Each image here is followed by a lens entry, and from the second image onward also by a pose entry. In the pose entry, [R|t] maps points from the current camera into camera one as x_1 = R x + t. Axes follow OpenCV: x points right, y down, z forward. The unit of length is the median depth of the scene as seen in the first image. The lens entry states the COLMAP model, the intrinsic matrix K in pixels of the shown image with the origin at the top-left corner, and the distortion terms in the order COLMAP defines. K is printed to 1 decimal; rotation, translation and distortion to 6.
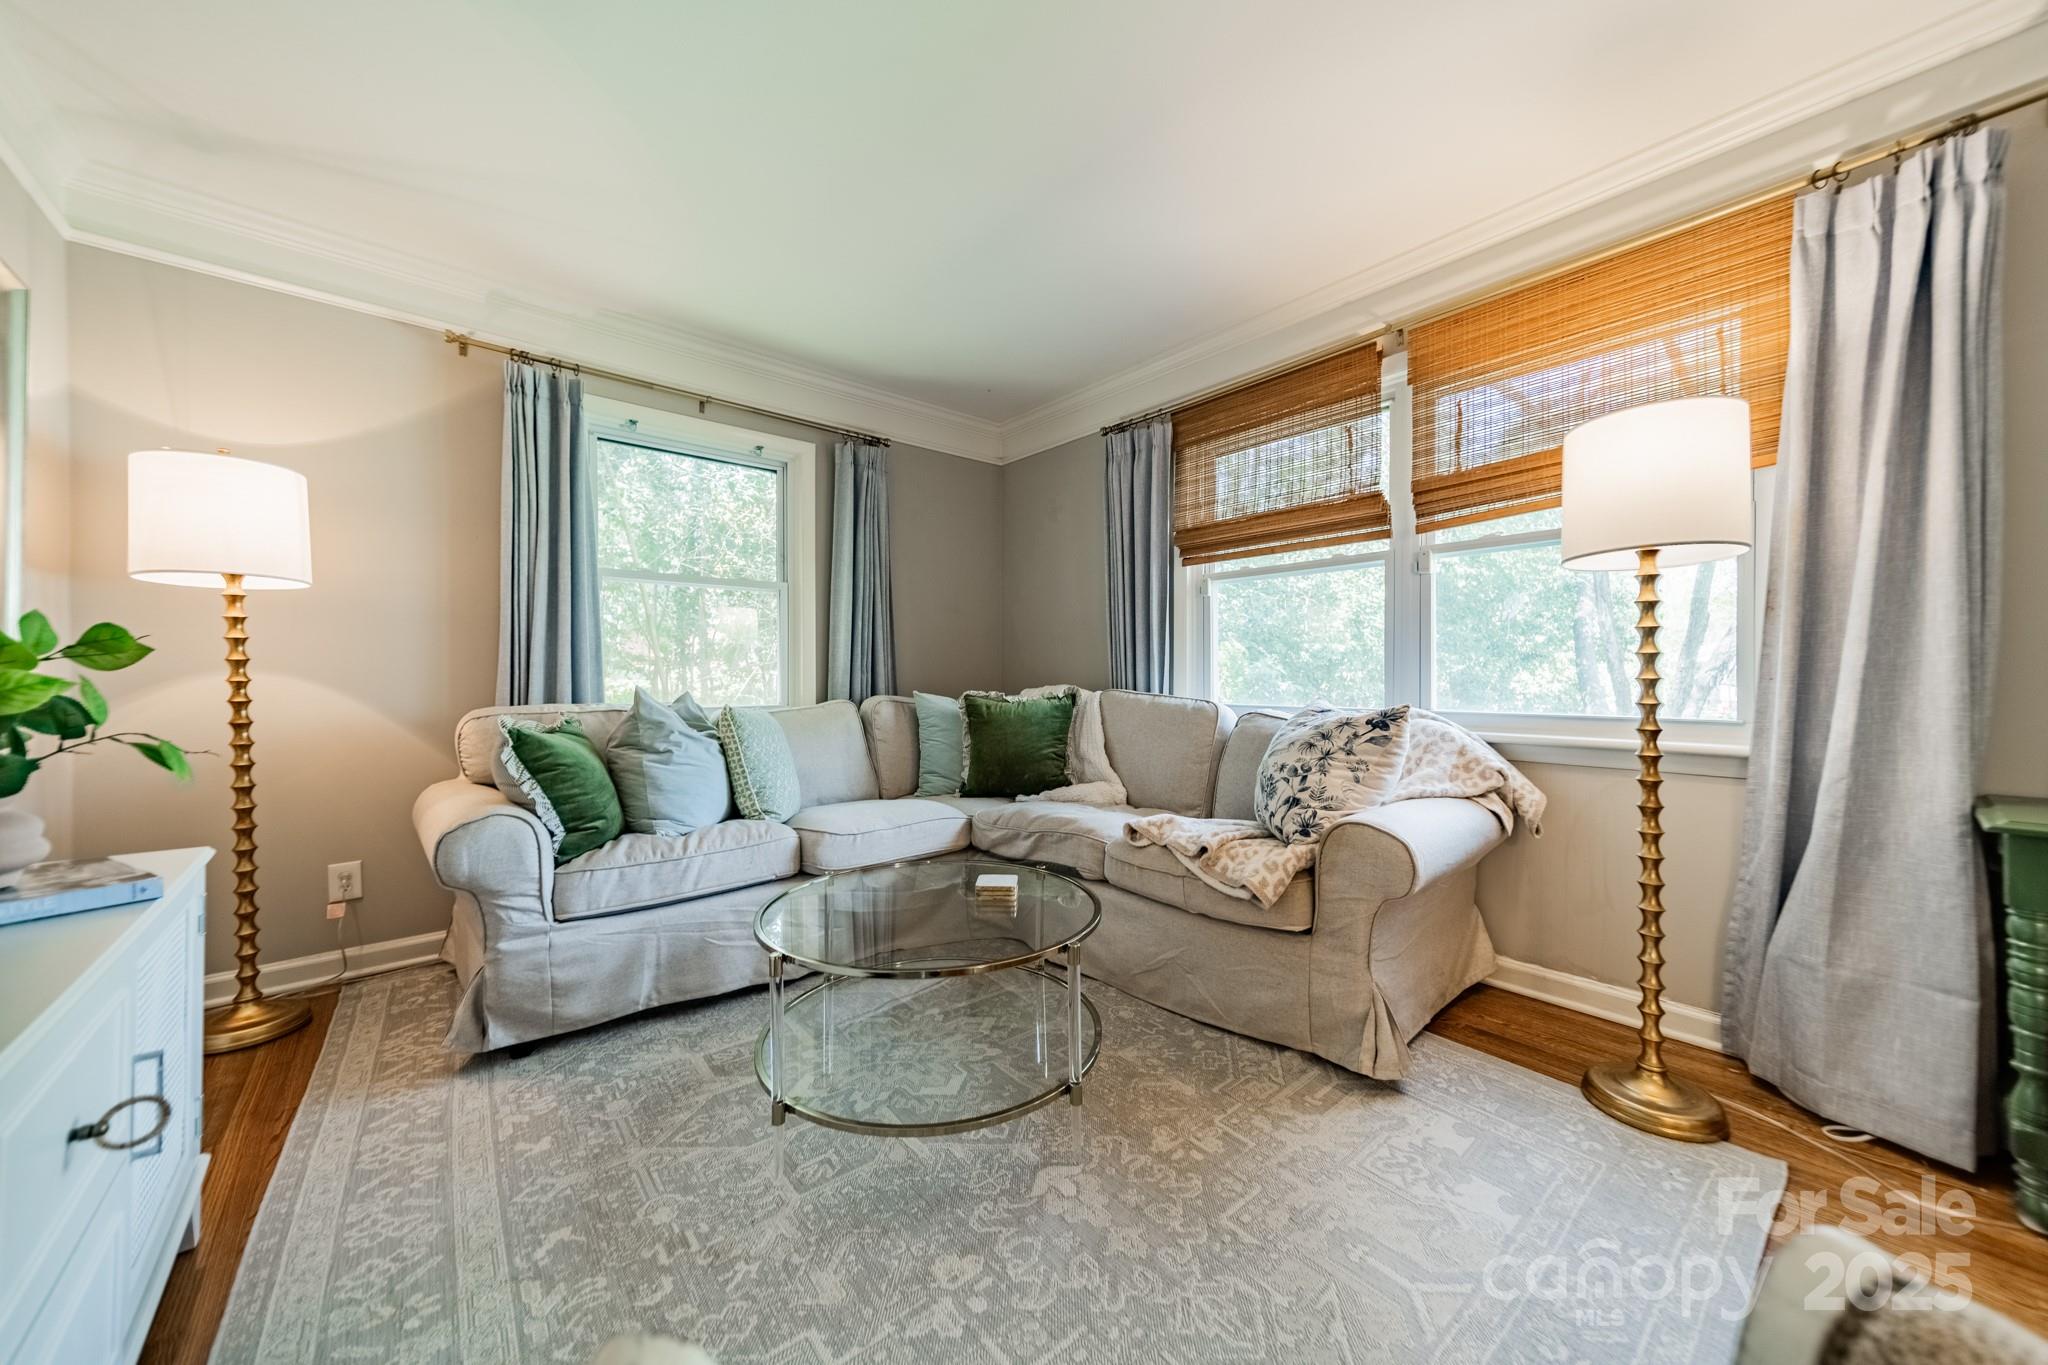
lens RADIAL K [[724.7, 0, 1028.3], [0, 724.7, 676.1], [0, 0, 1]] dist [0.006853, -0.000143]
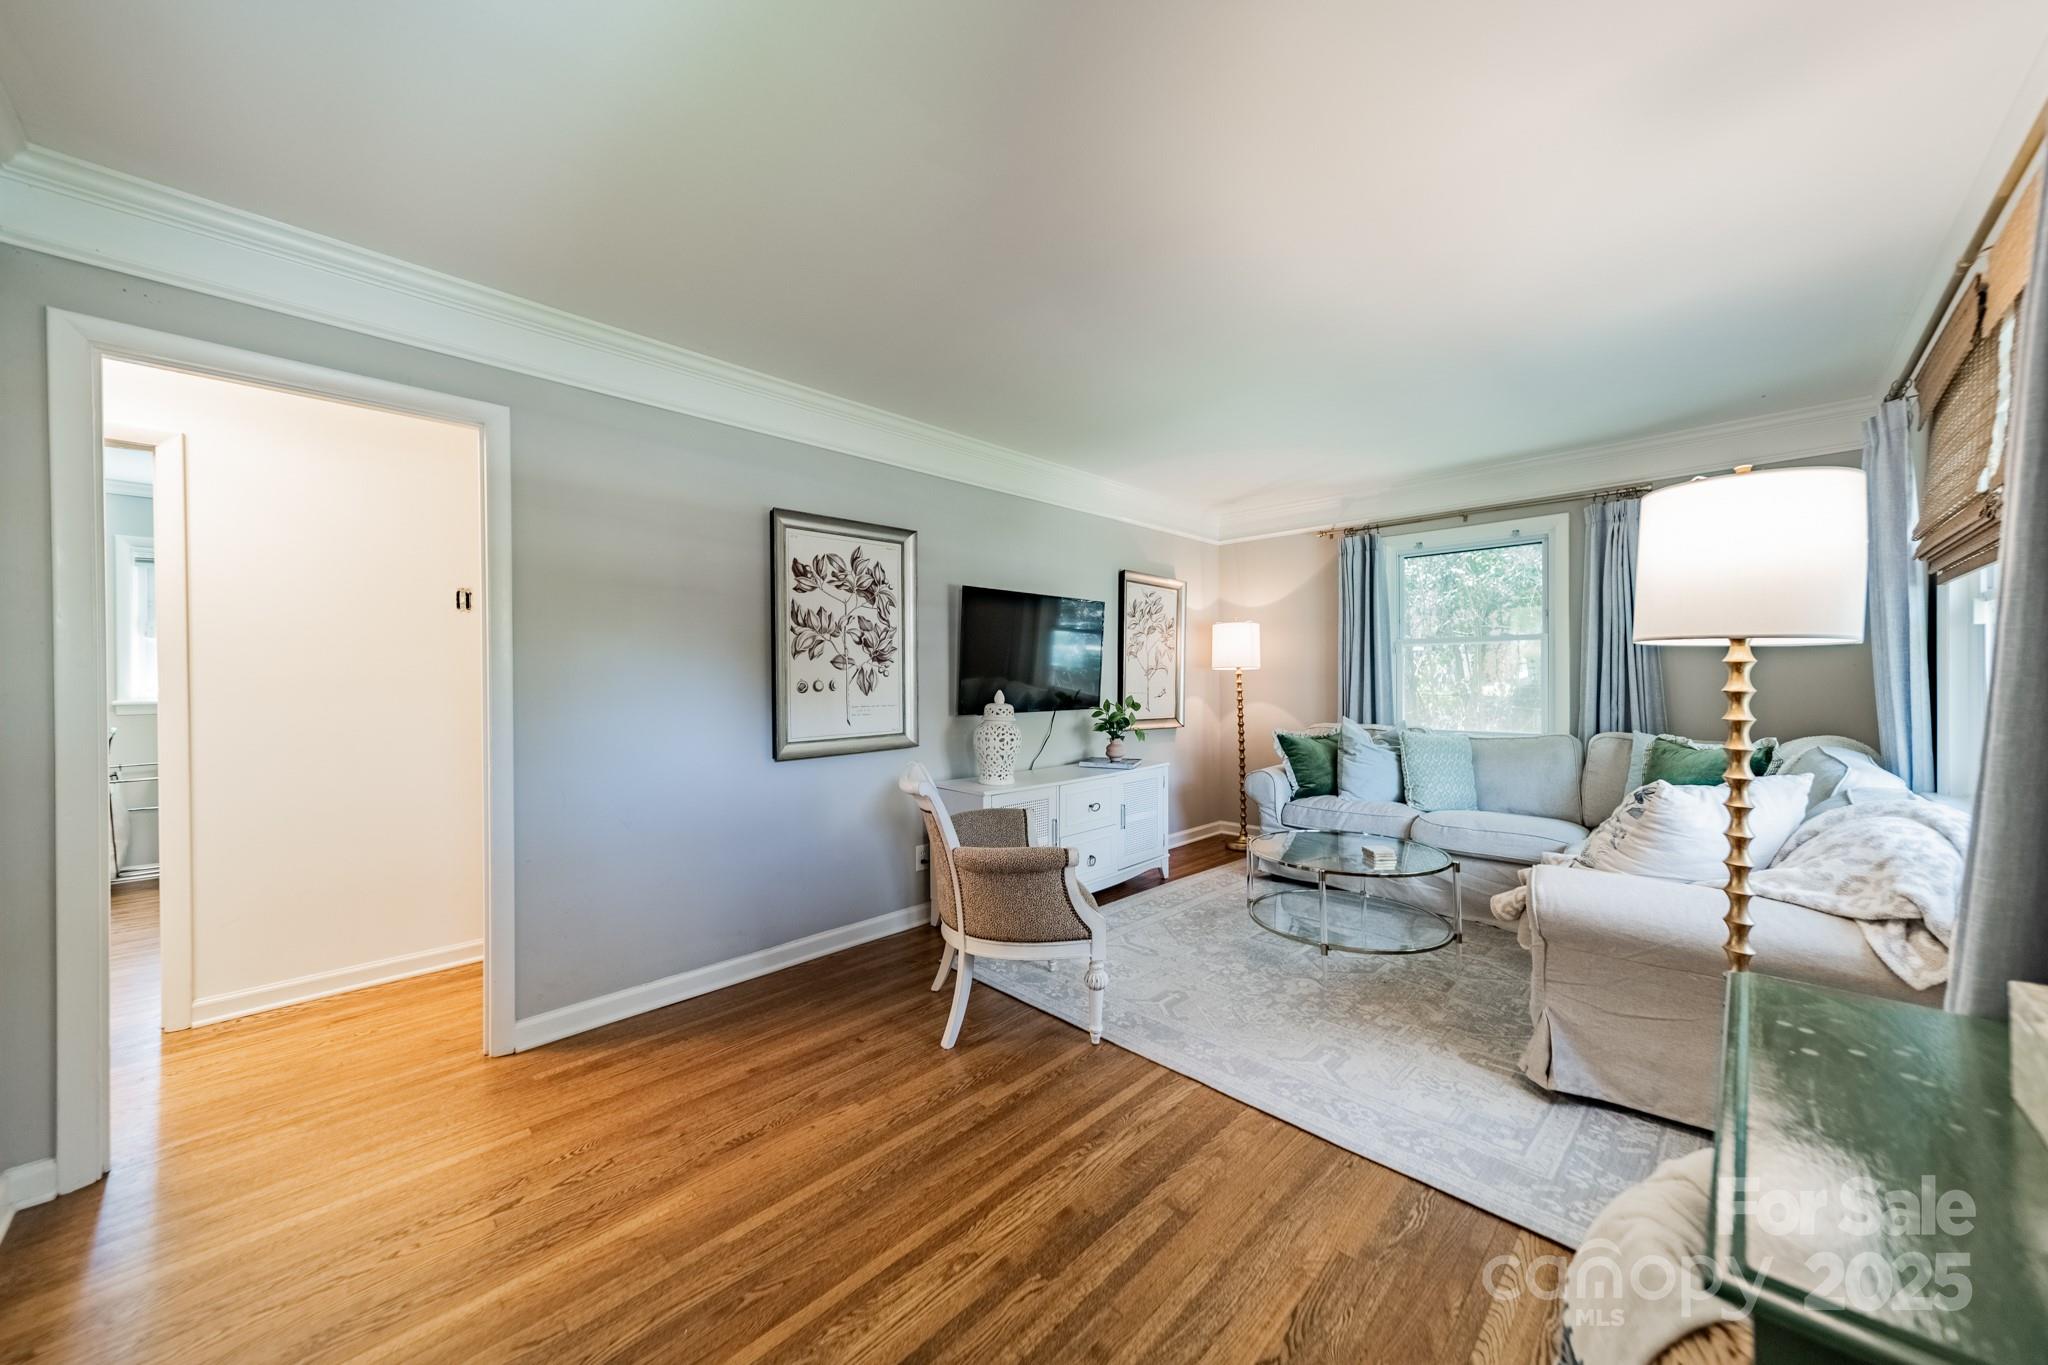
lens RADIAL K [[720.1, 0, 1015.8], [0, 720.1, 679.0], [0, 0, 1]] dist [0.000028, -0.000048]
pose [[0.066533, 0.000238, -0.997784, 1.141272], [0.008028, 0.999967, 0.000773, -0.085086], [0.997752, -0.008062, 0.066529, 0.046147]]
